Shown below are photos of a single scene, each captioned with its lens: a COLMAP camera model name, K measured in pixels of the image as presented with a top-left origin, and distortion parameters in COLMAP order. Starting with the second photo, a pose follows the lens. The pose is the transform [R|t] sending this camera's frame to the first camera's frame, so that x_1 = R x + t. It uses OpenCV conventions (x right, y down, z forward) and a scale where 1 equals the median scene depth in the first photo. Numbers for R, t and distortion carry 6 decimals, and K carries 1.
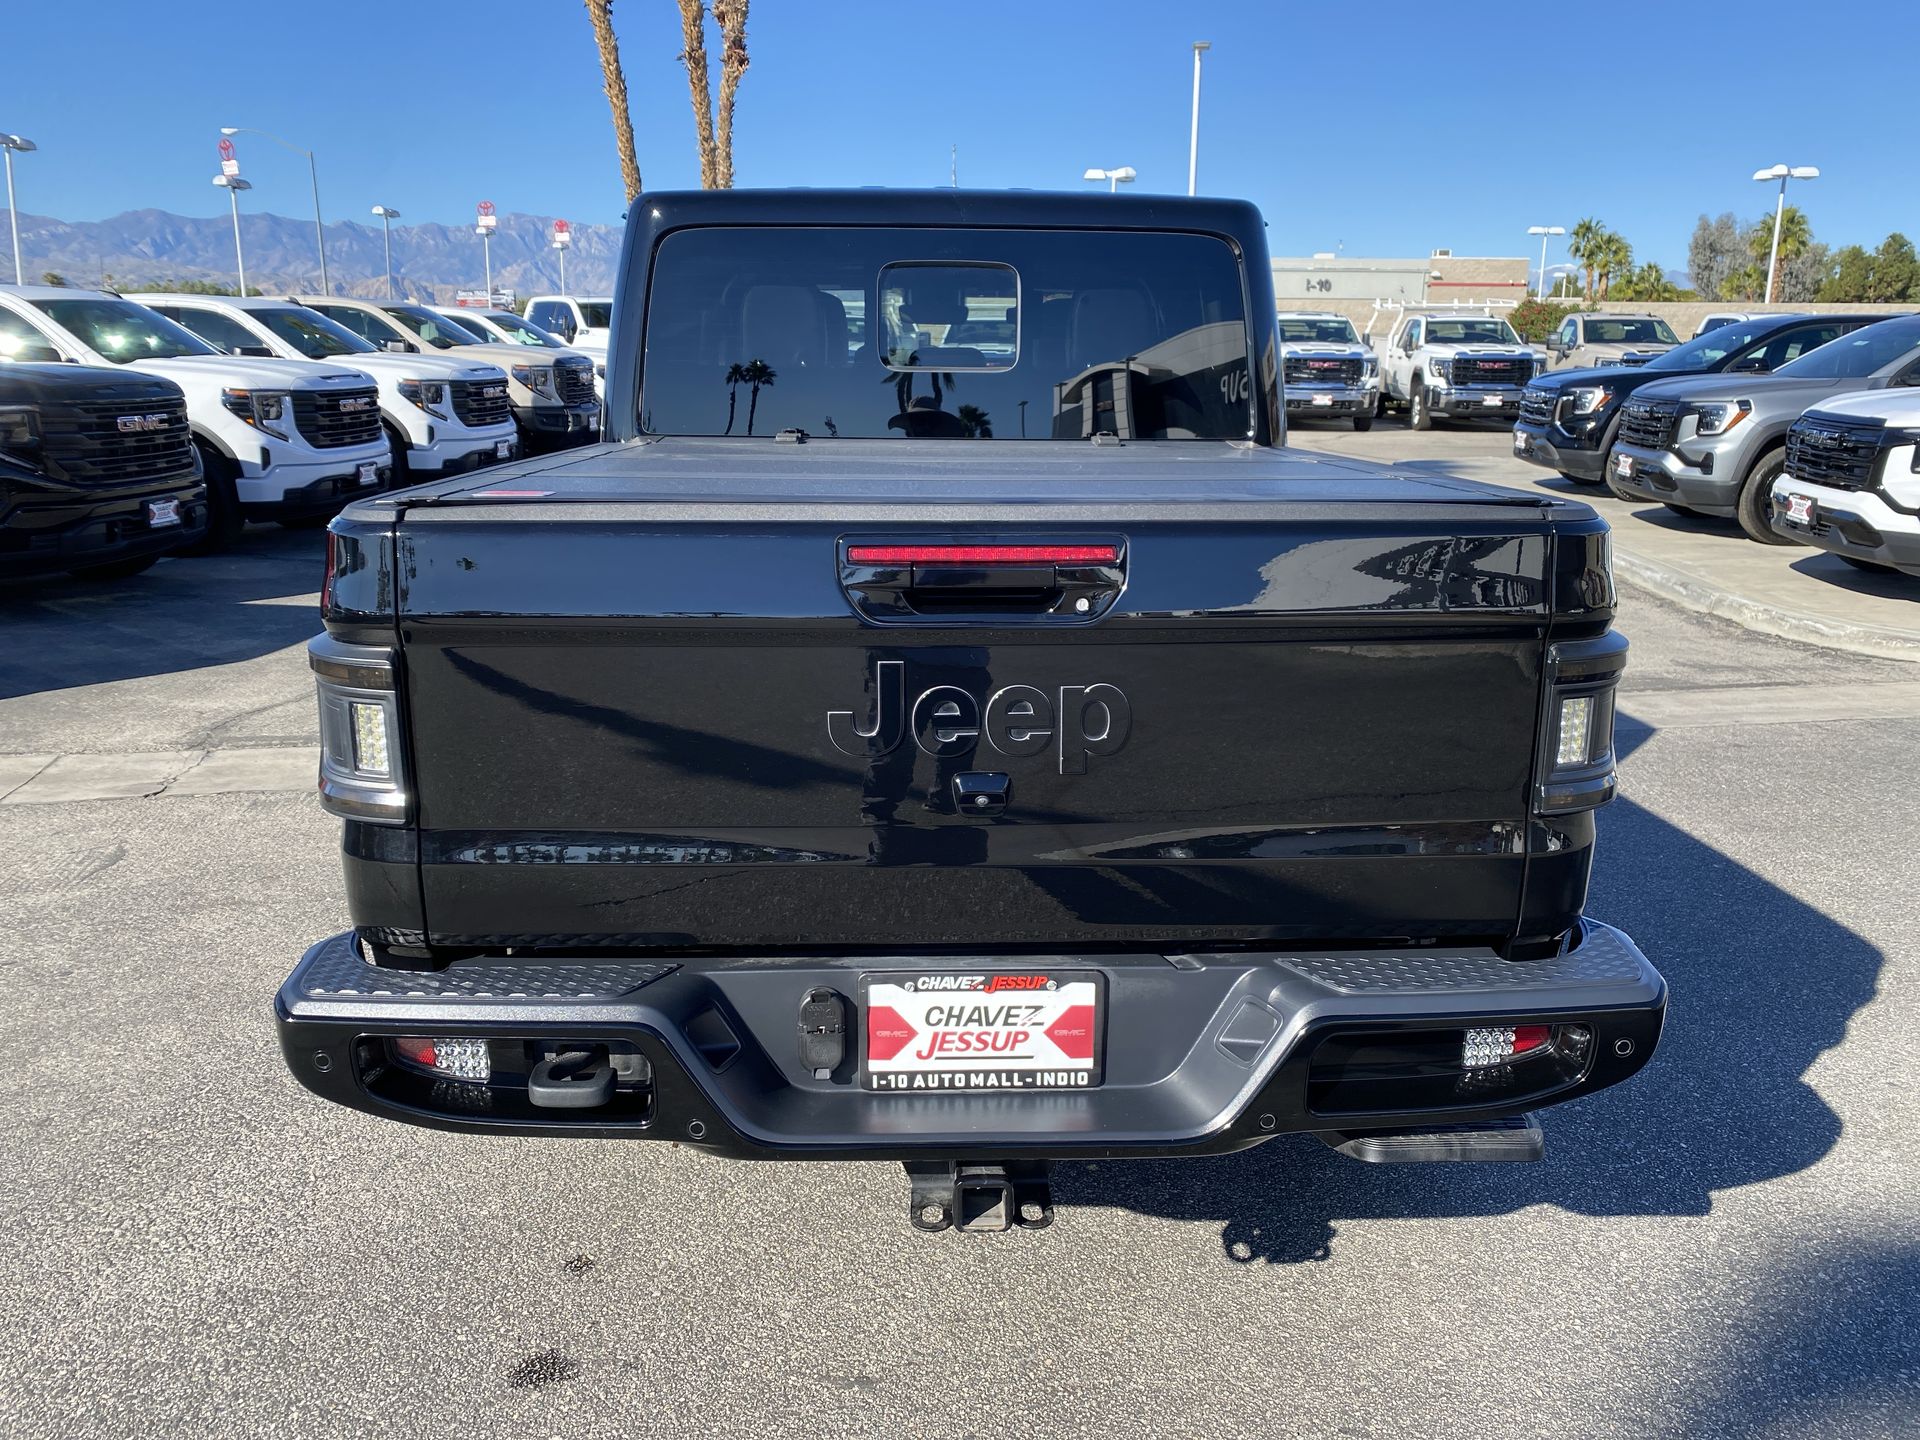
lens RADIAL K [[1489.2, 0, 964.3], [0, 1489.2, 714.3], [0, 0, 1]] dist [-0.031819, 0.039645]
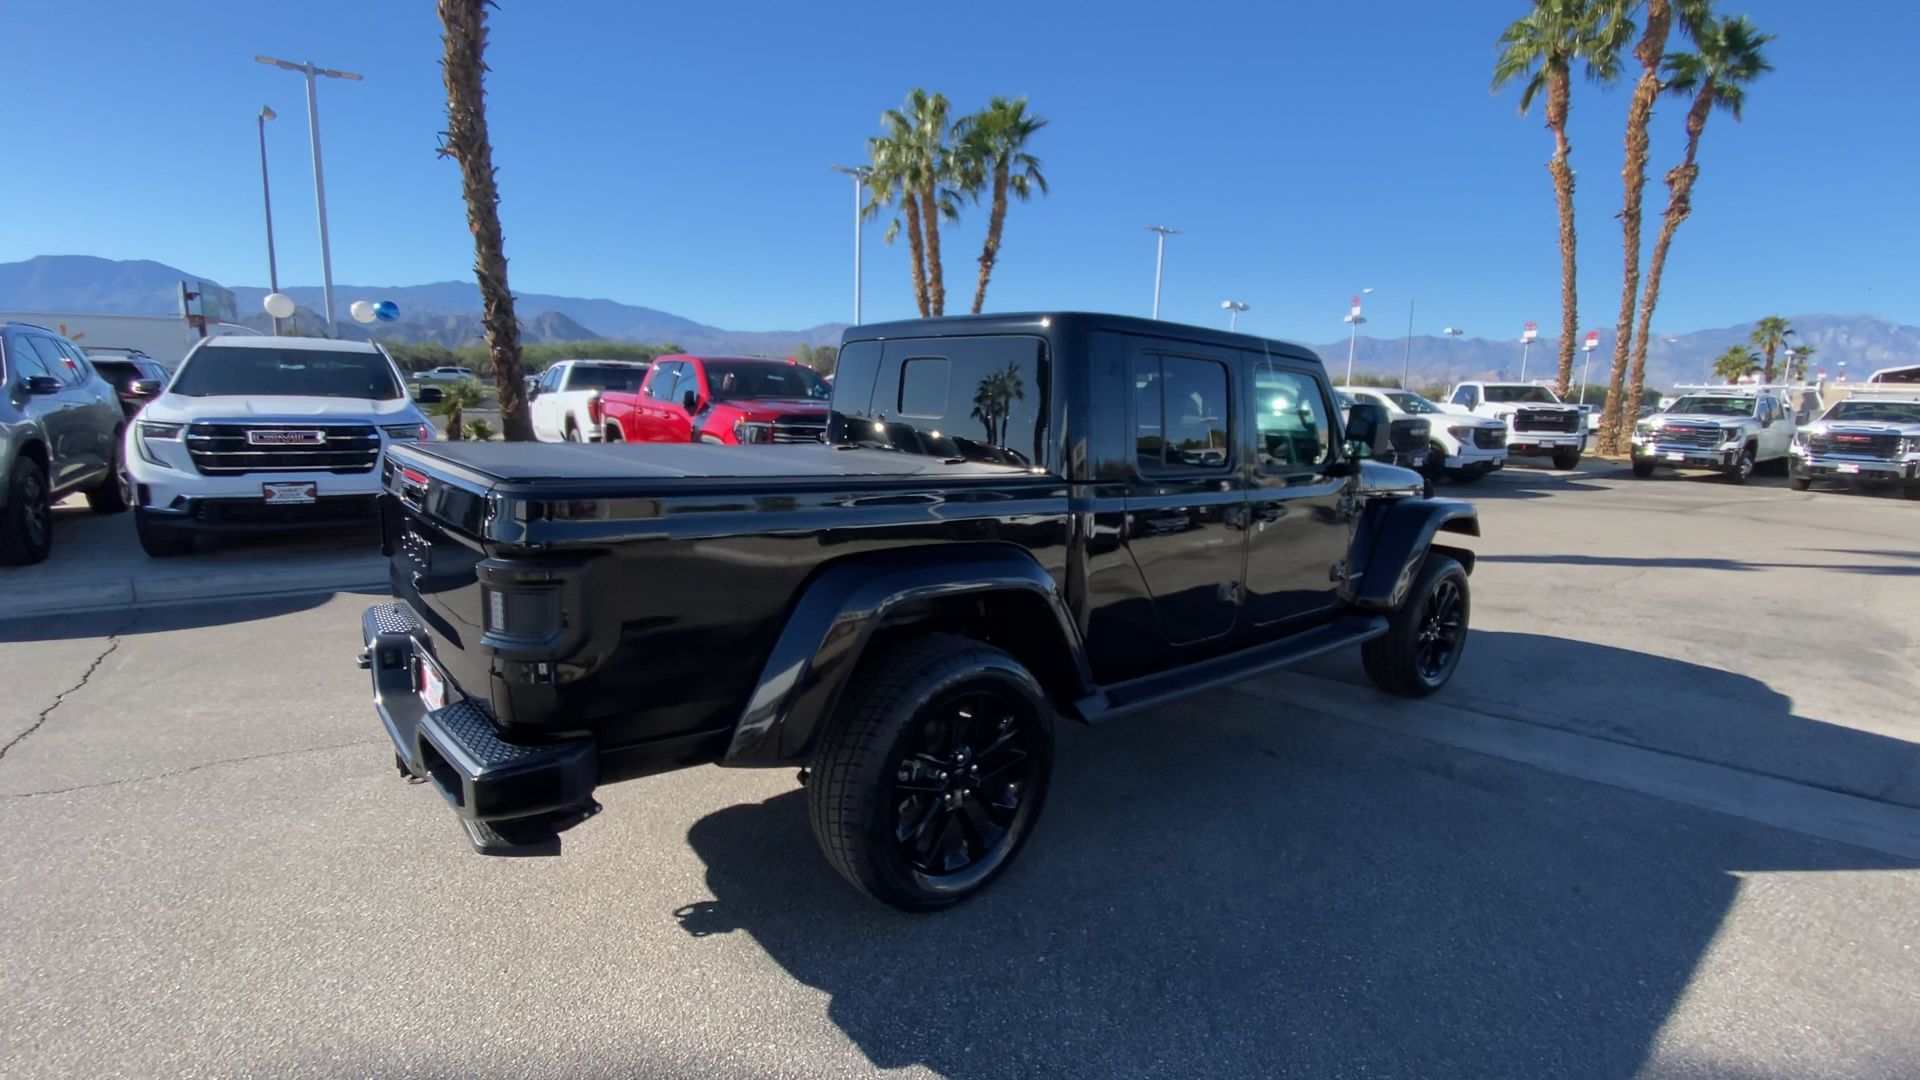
lens RADIAL K [[866.3, 0, 960.0], [0, 866.3, 540.0], [0, 0, 1]] dist [0.020654, -0.023114]
pose [[0.624029, 0.136043, -0.769468, 1.112732], [-0.209413, 0.977822, 0.003049, -0.136474], [0.752818, 0.159234, 0.638678, 0.537089]]
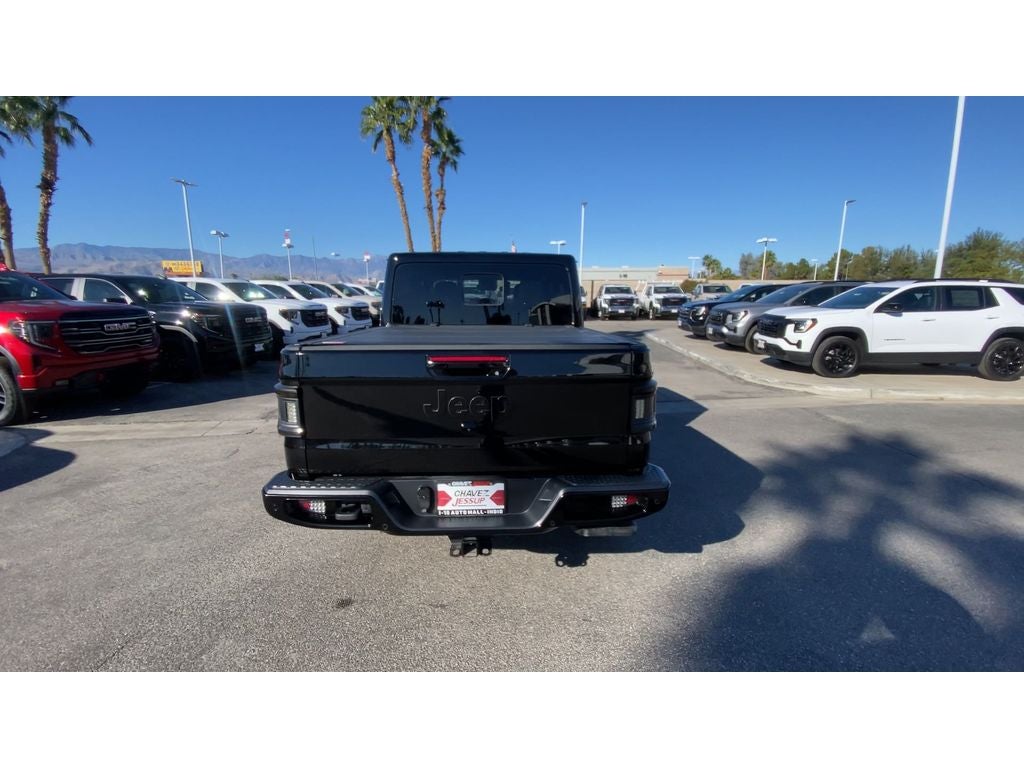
lens RADIAL K [[461.9, 0, 515.1], [0, 461.9, 389.9], [0, 0, 1]] dist [0.012391, -0.019517]
pose [[0.999989, -0.004592, -0.000942, 0.085800], [0.004550, 0.999175, -0.040355, 0.006364], [0.001127, 0.040350, 0.999185, -0.054364]]
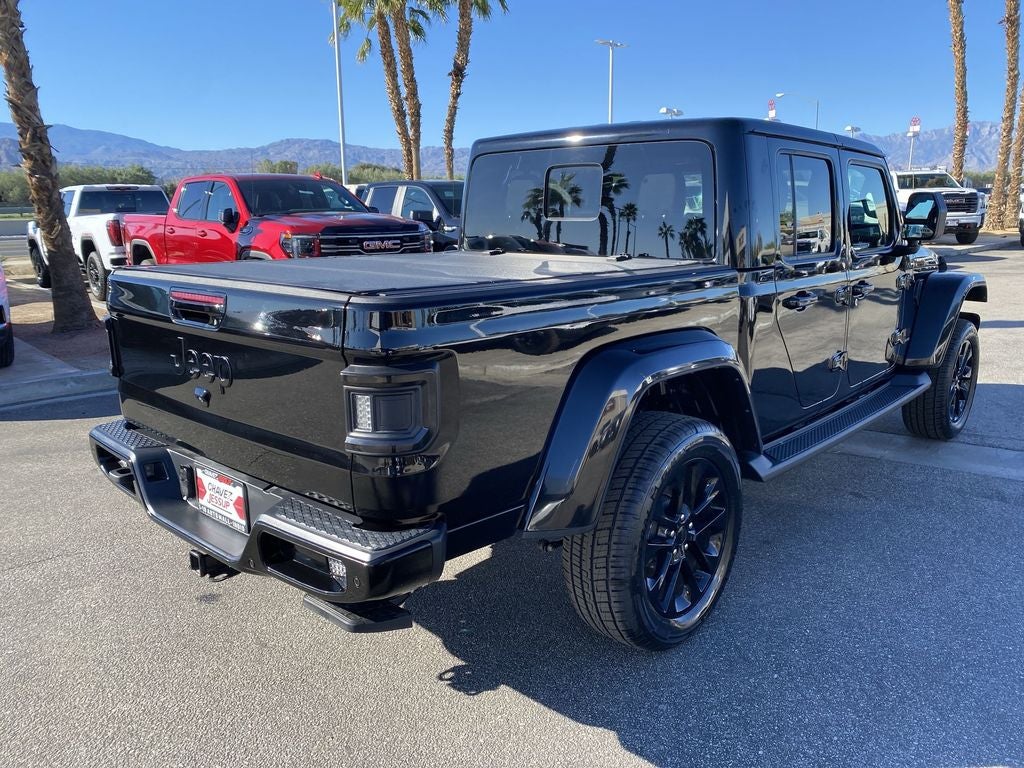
lens RADIAL K [[794.2, 0, 514.3], [0, 794.2, 381.0], [0, 0, 1]] dist [-0.031819, 0.039645]
pose [[0.713503, 0.134349, -0.687651, 0.905456], [-0.146874, 0.988318, 0.040696, -0.072705], [0.685085, 0.071961, 0.724900, 0.283132]]
